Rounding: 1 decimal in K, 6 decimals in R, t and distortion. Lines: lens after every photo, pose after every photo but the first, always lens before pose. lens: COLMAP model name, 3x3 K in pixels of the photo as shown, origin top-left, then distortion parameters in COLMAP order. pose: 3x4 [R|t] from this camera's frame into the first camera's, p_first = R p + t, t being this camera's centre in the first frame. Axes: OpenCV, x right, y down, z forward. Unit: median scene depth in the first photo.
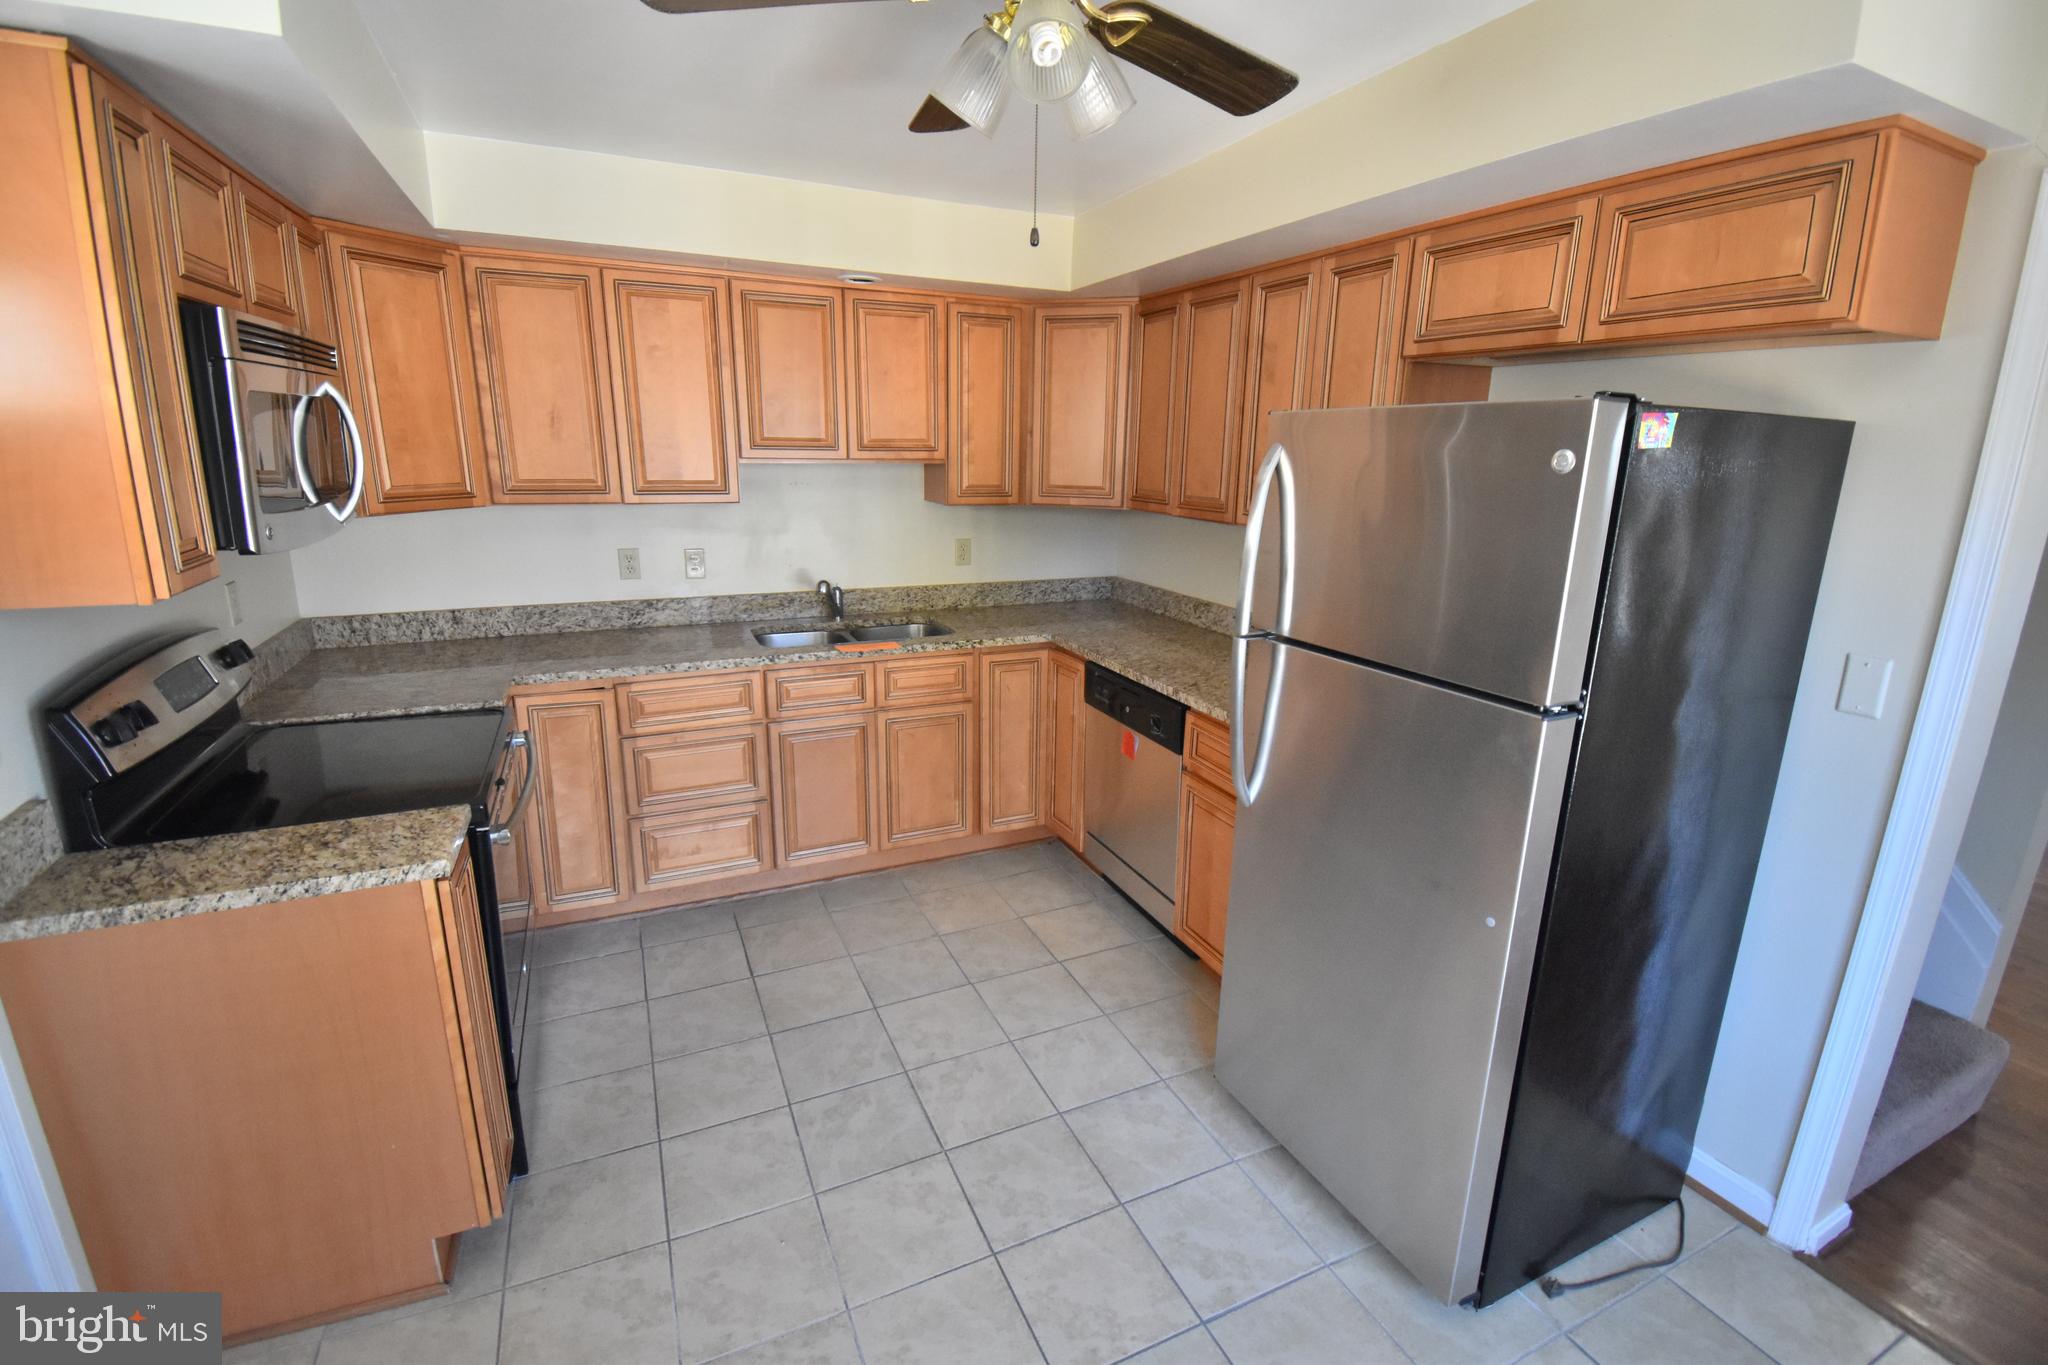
lens RADIAL K [[897.4, 0, 1009.3], [0, 897.4, 678.4], [0, 0, 1]] dist [-0.015823, -0.008711]
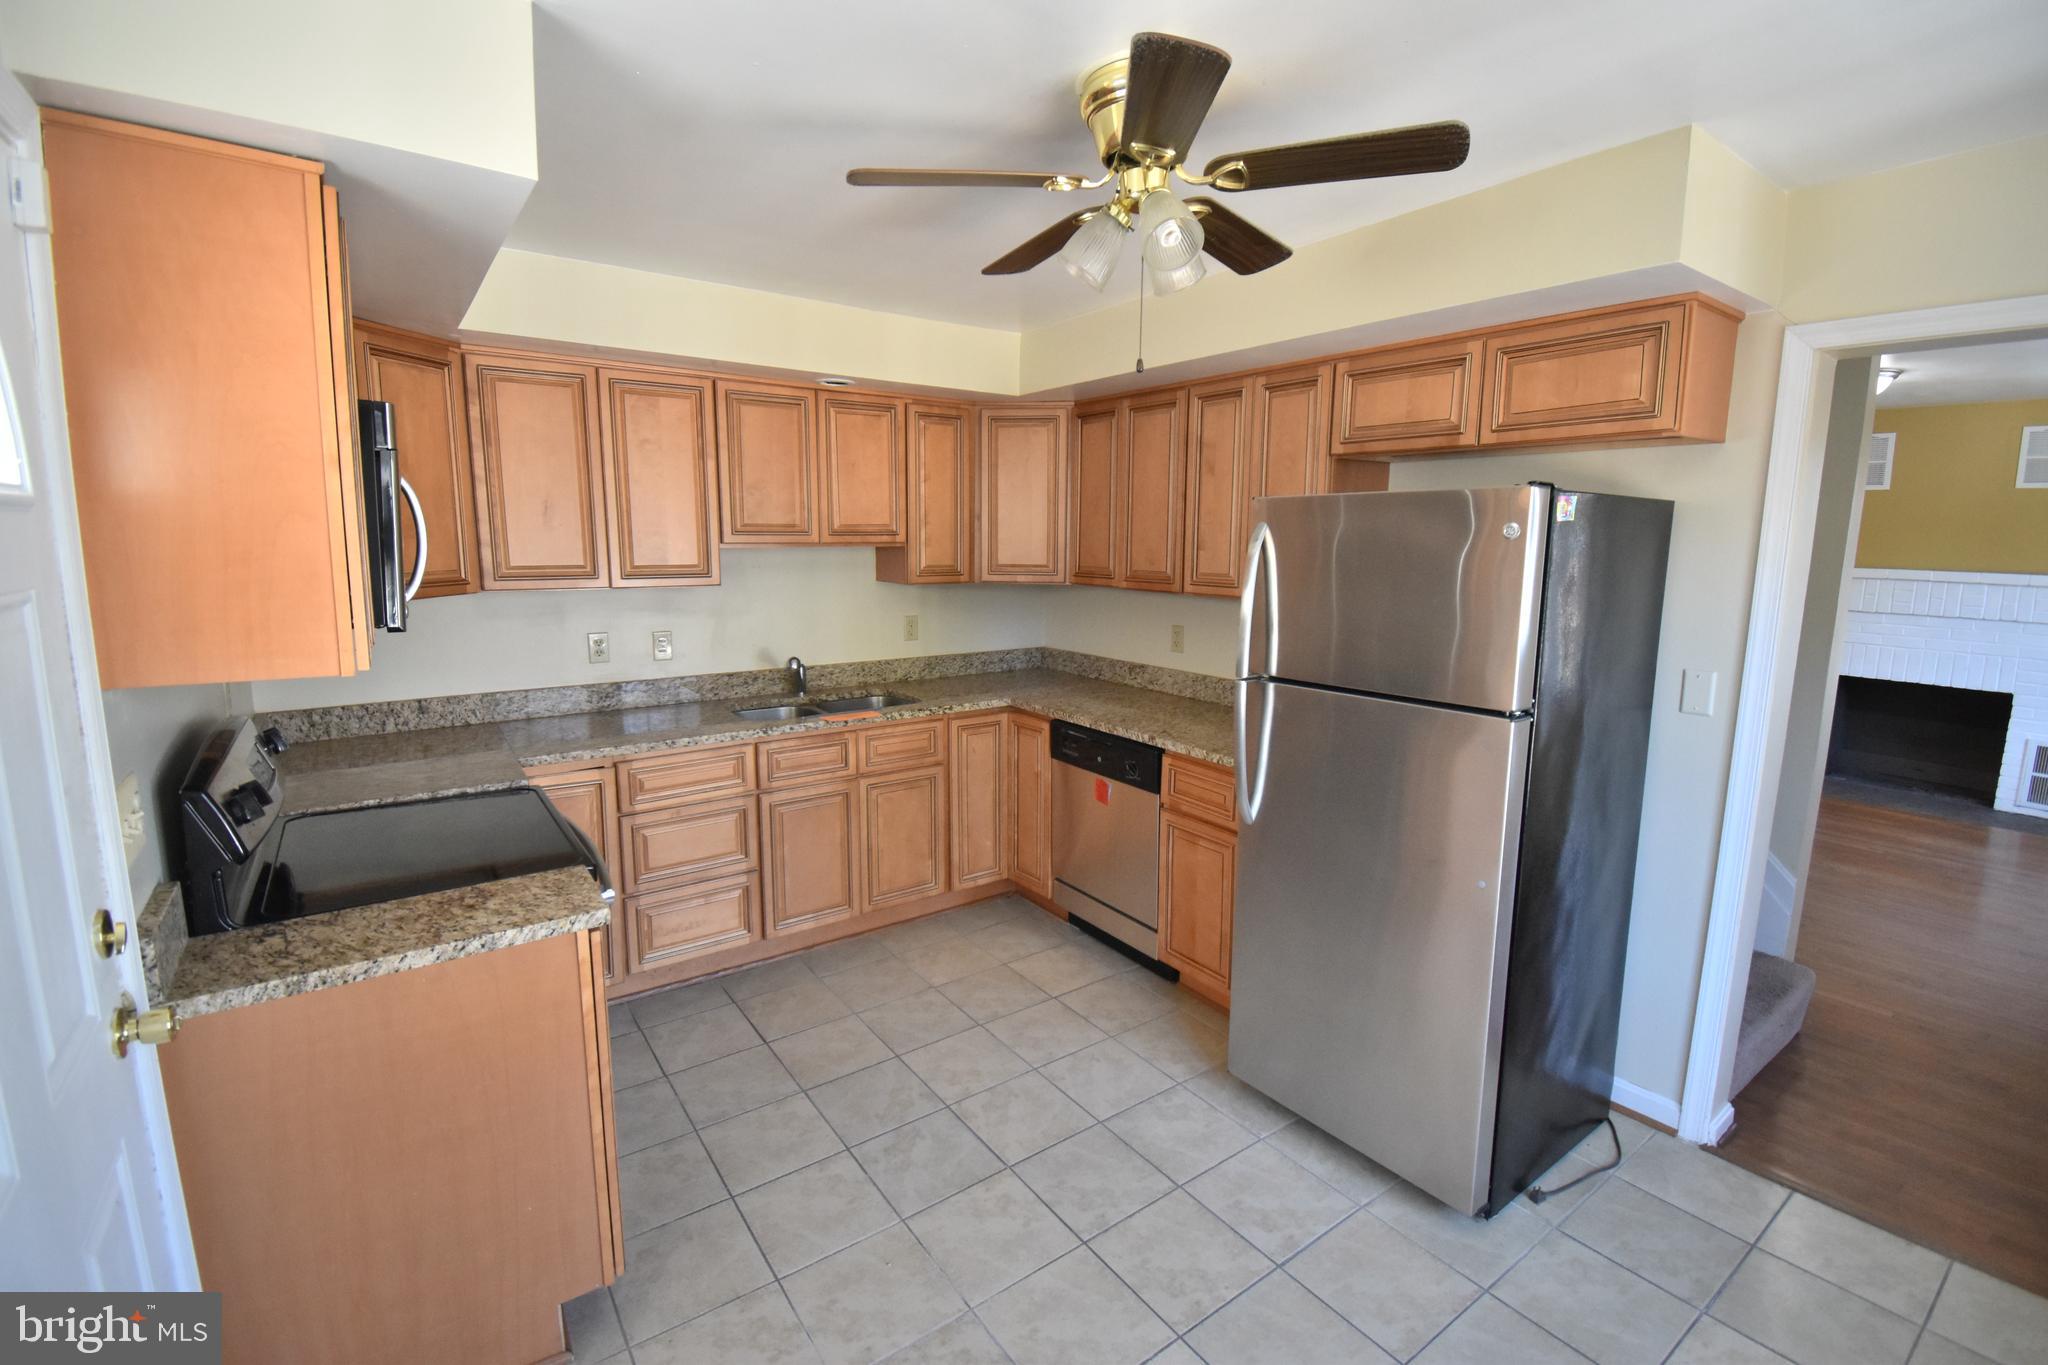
lens RADIAL K [[897.4, 0, 1011.7], [0, 897.4, 678.4], [0, 0, 1]] dist [-0.015823, -0.008711]
pose [[0.982251, -0.040678, 0.183108, -0.234129], [0.057672, 0.994409, -0.088458, 0.035353], [-0.178486, 0.097448, 0.979105, -0.112581]]
